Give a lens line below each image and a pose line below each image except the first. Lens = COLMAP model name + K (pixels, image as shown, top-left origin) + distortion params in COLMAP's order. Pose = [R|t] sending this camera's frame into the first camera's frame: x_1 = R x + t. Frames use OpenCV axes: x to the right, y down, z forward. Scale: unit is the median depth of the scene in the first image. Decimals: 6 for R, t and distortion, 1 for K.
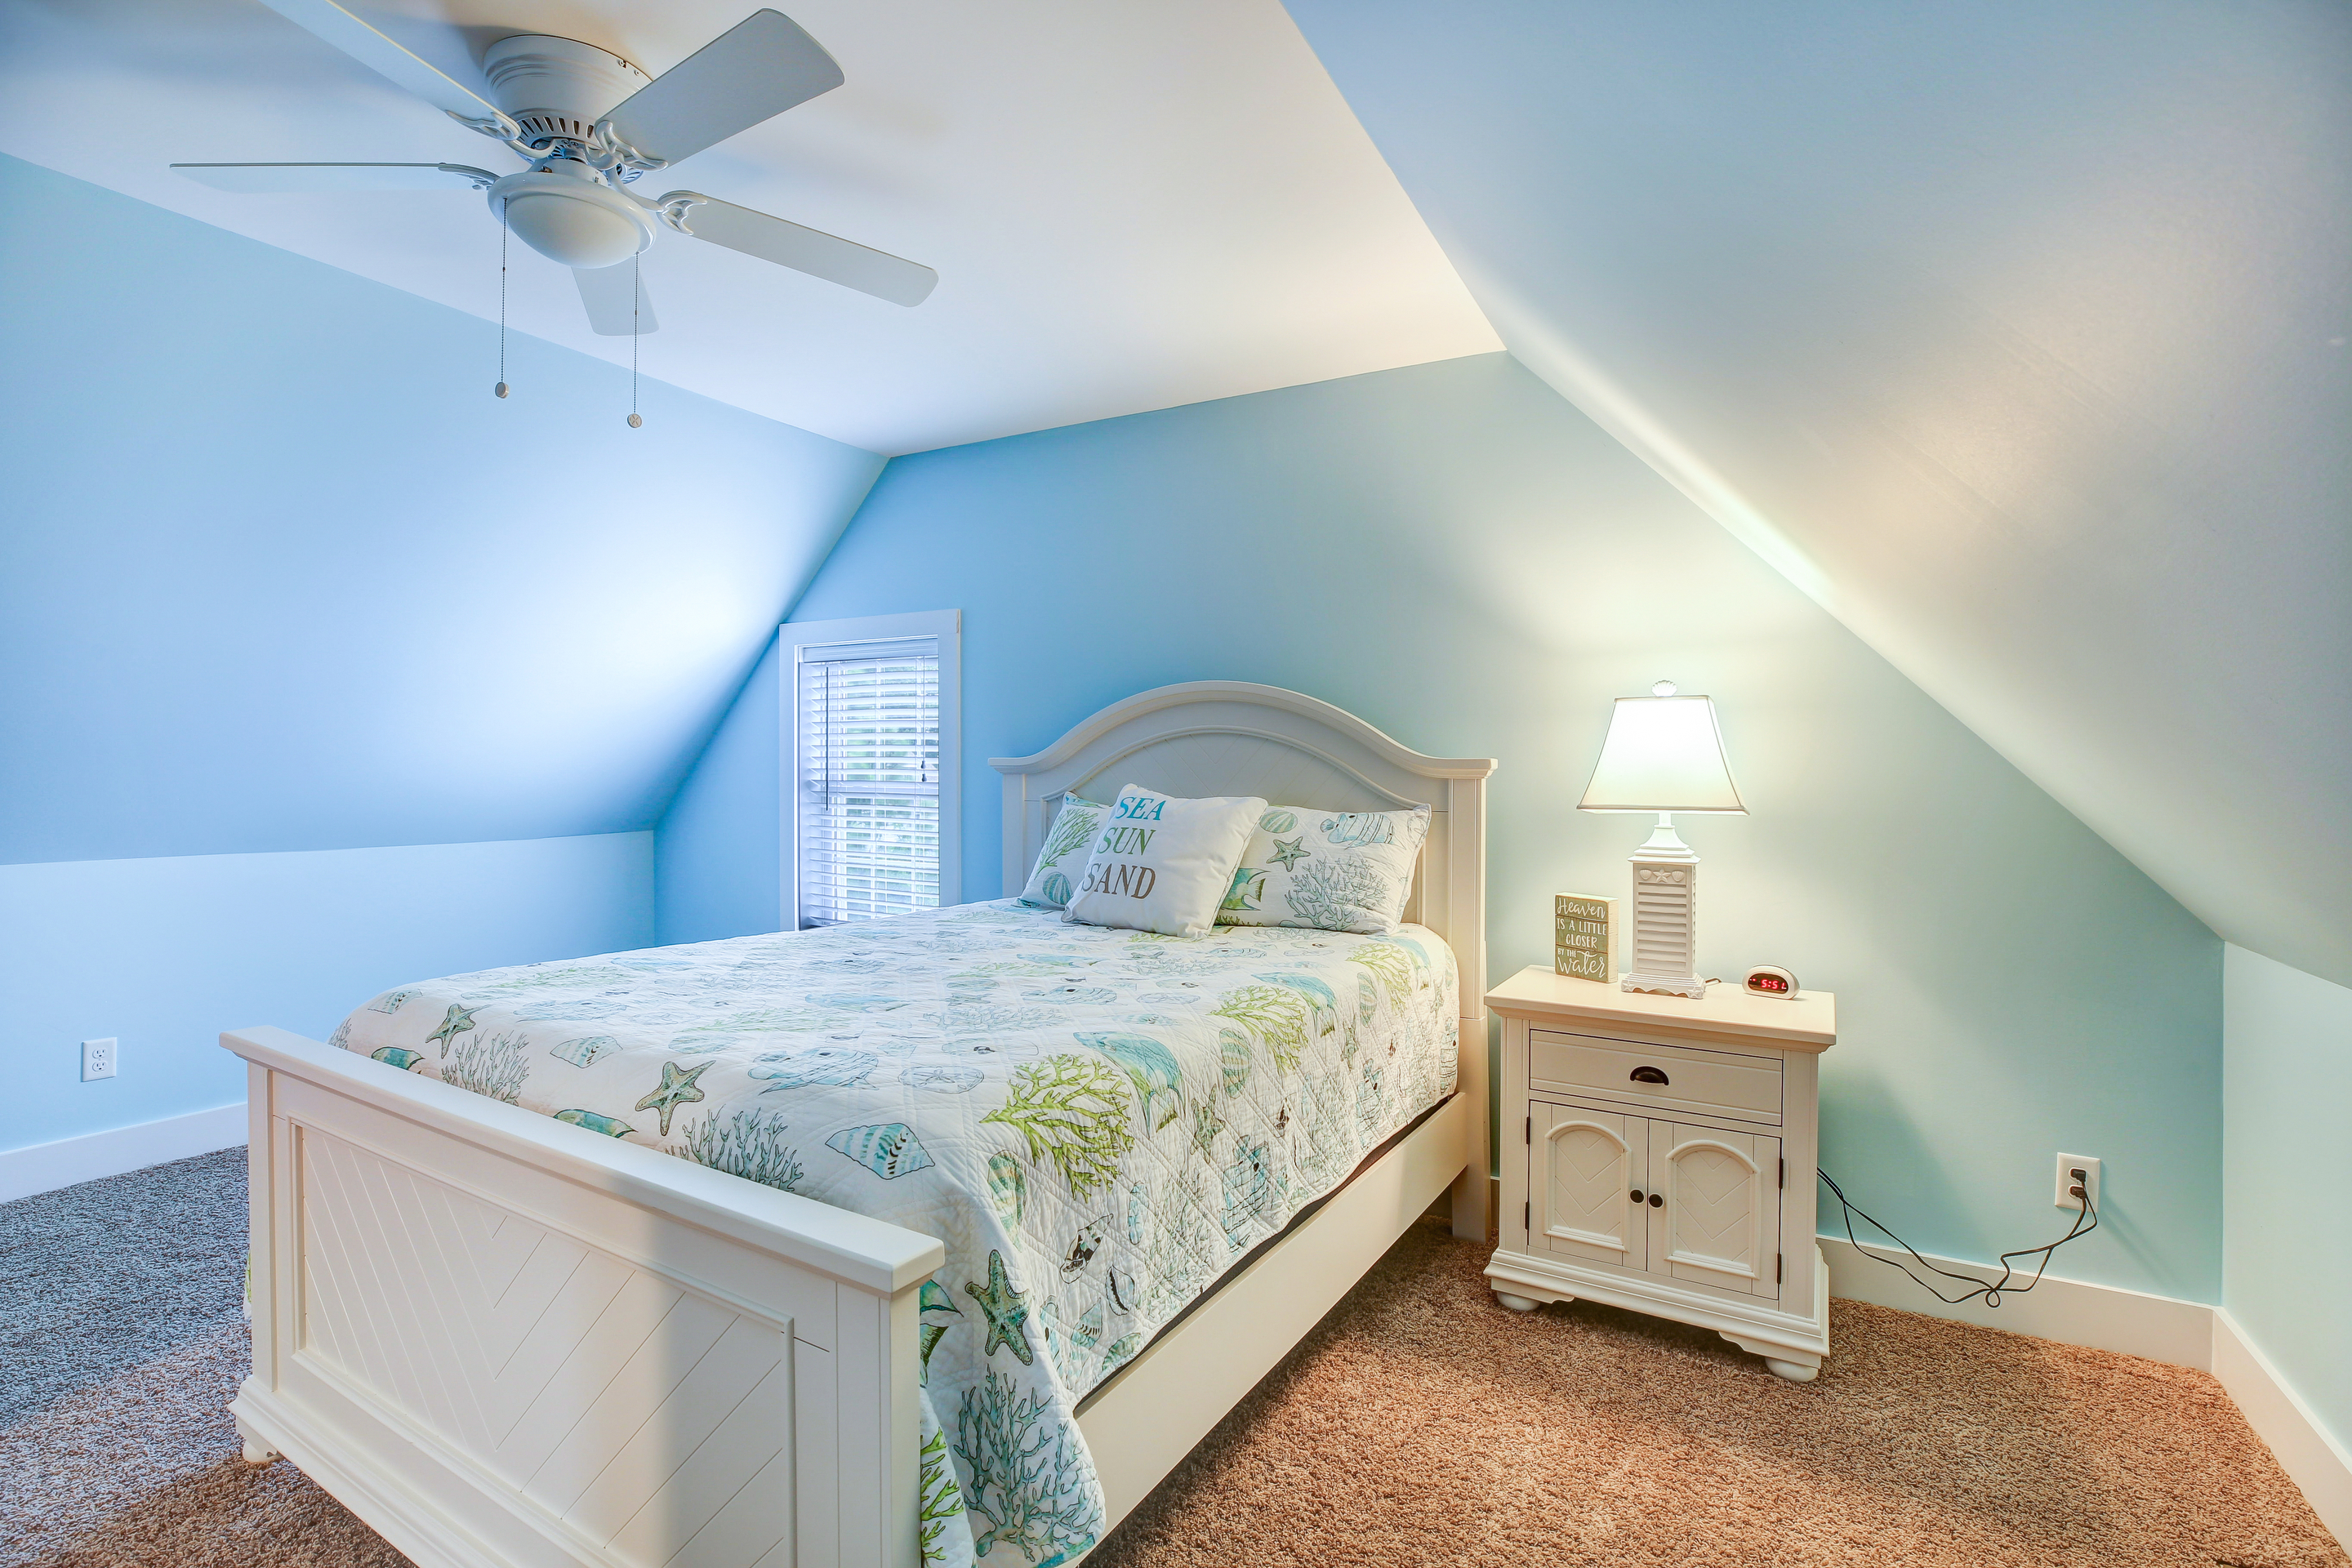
lens RADIAL K [[1091.9, 0, 1155.8], [0, 1091.9, 775.0], [0, 0, 1]] dist [-0.045267, 0.014698]
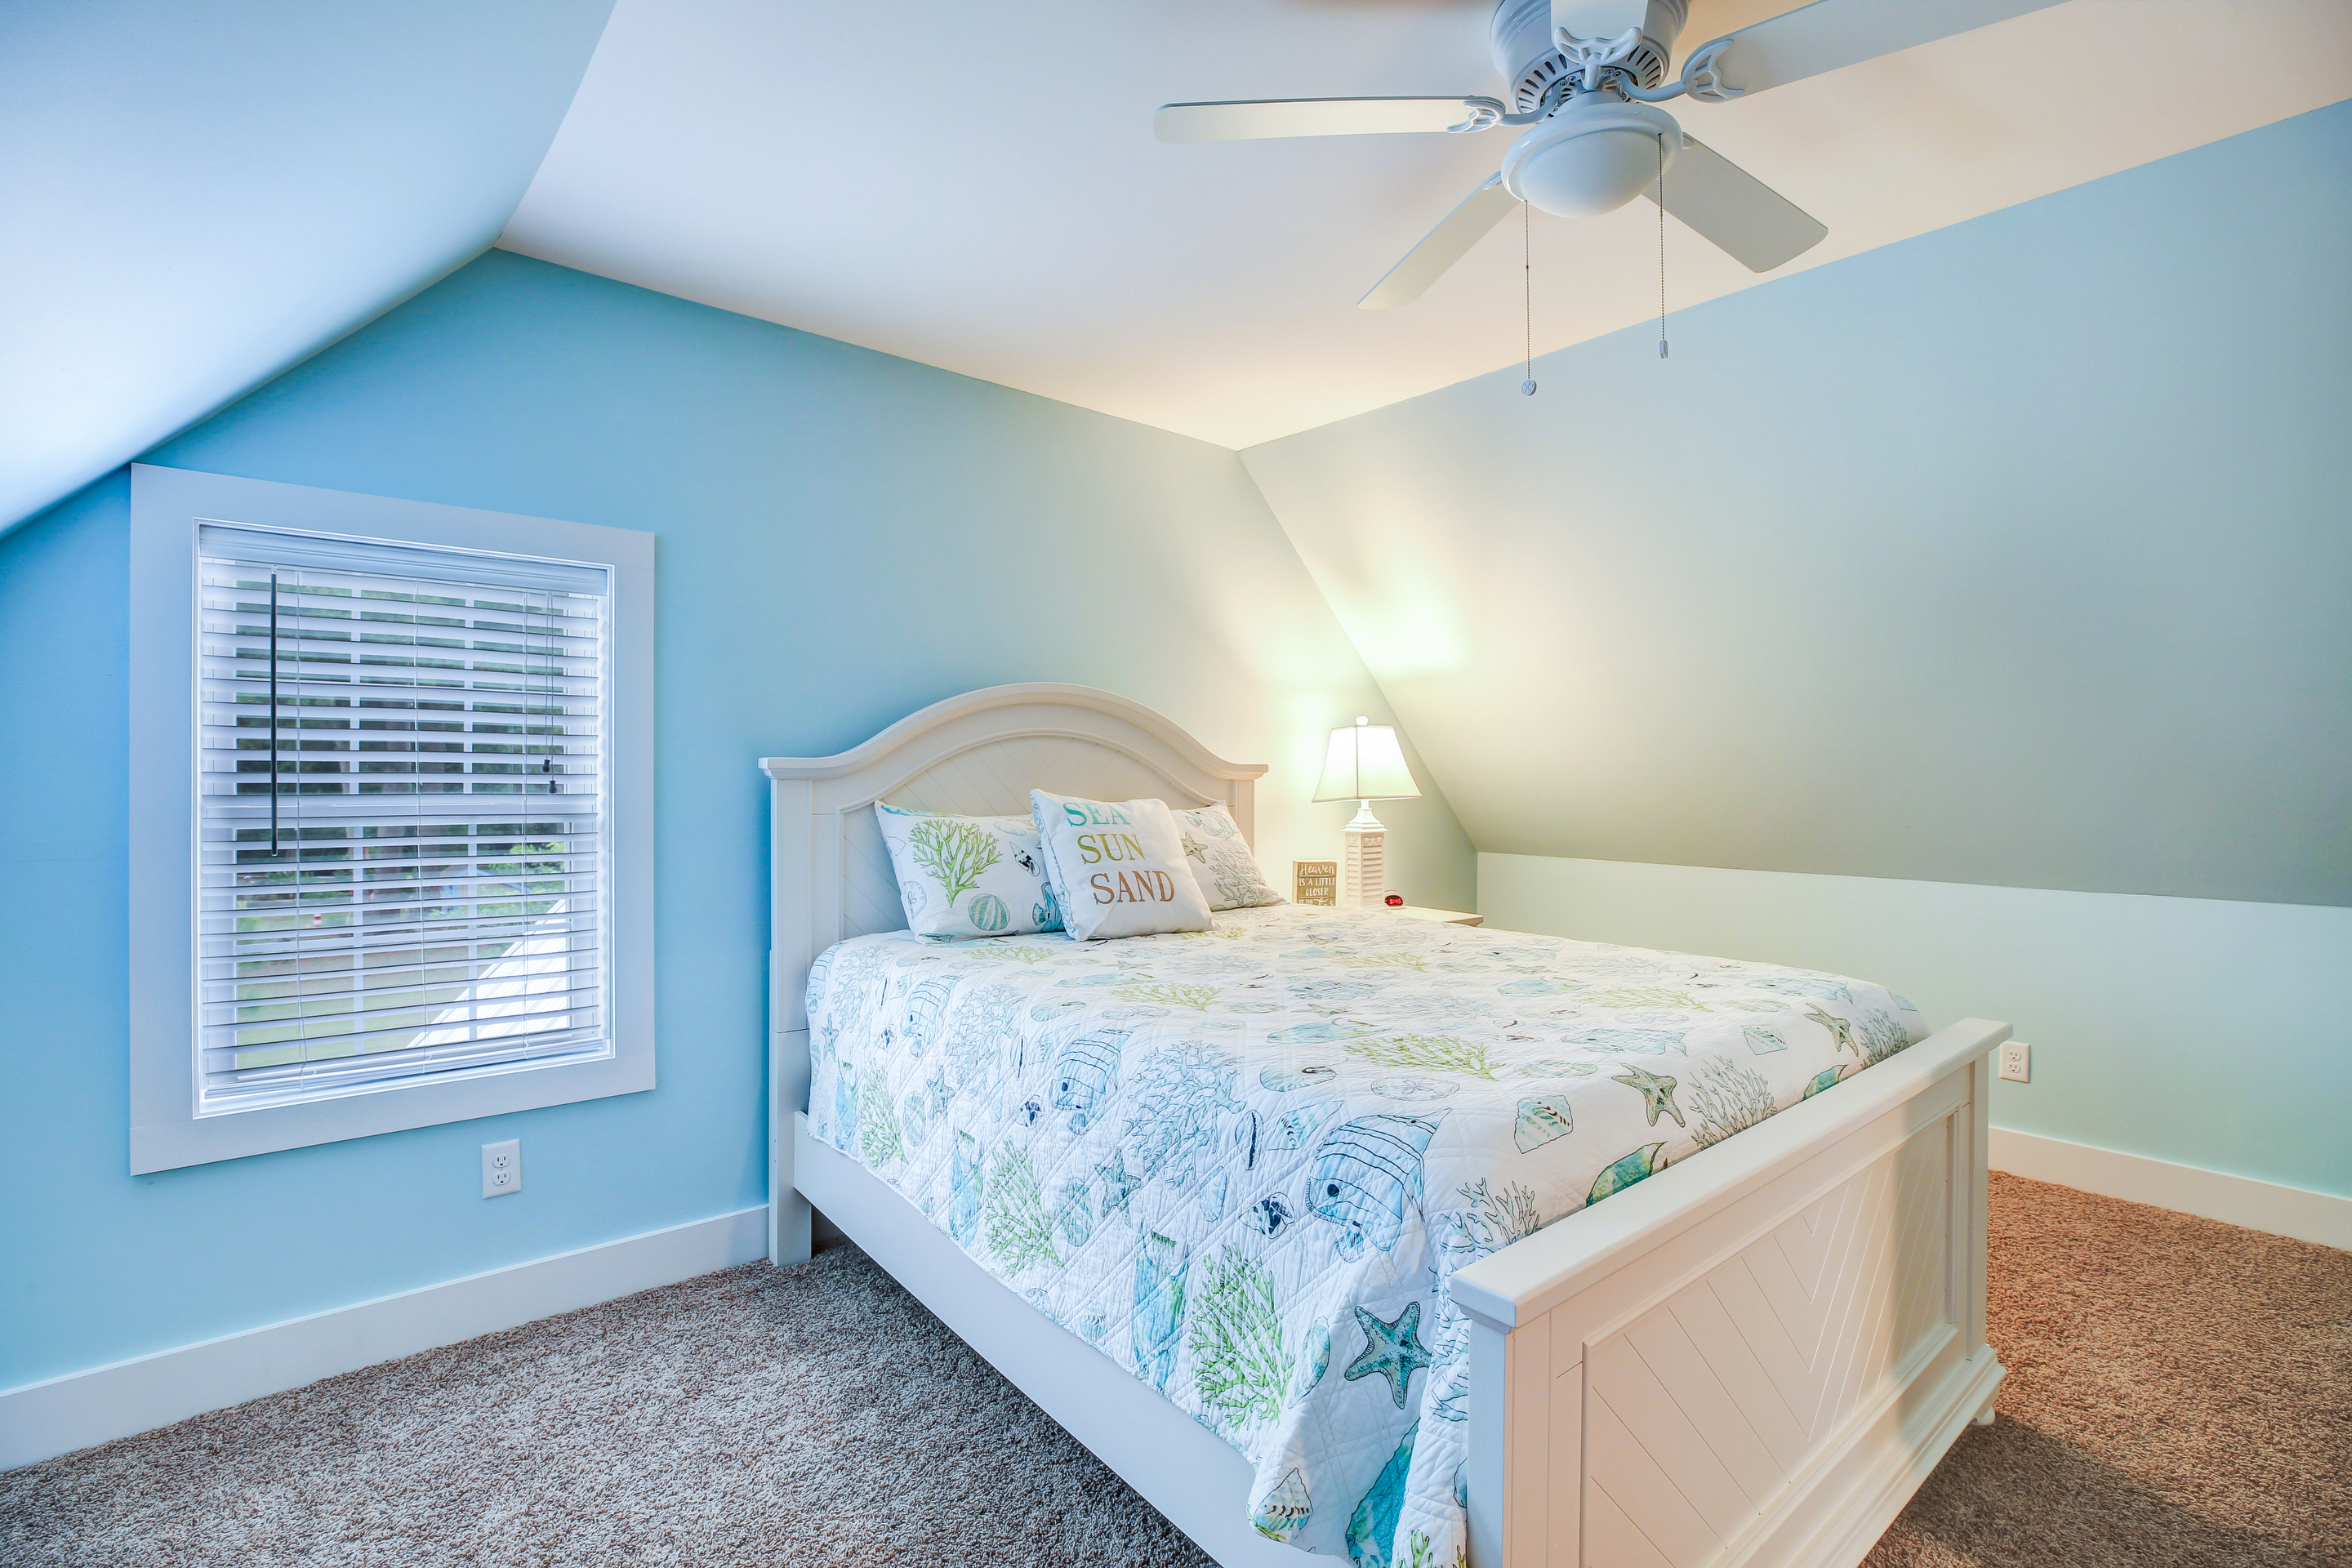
lens RADIAL K [[1091.9, 0, 1155.8], [0, 1091.9, 775.0], [0, 0, 1]] dist [-0.045267, 0.014698]
pose [[0.330433, -0.005531, 0.943813, -0.955560], [0.003504, 0.999983, 0.004633, -0.008273], [-0.943823, 0.001776, 0.330447, 0.667227]]
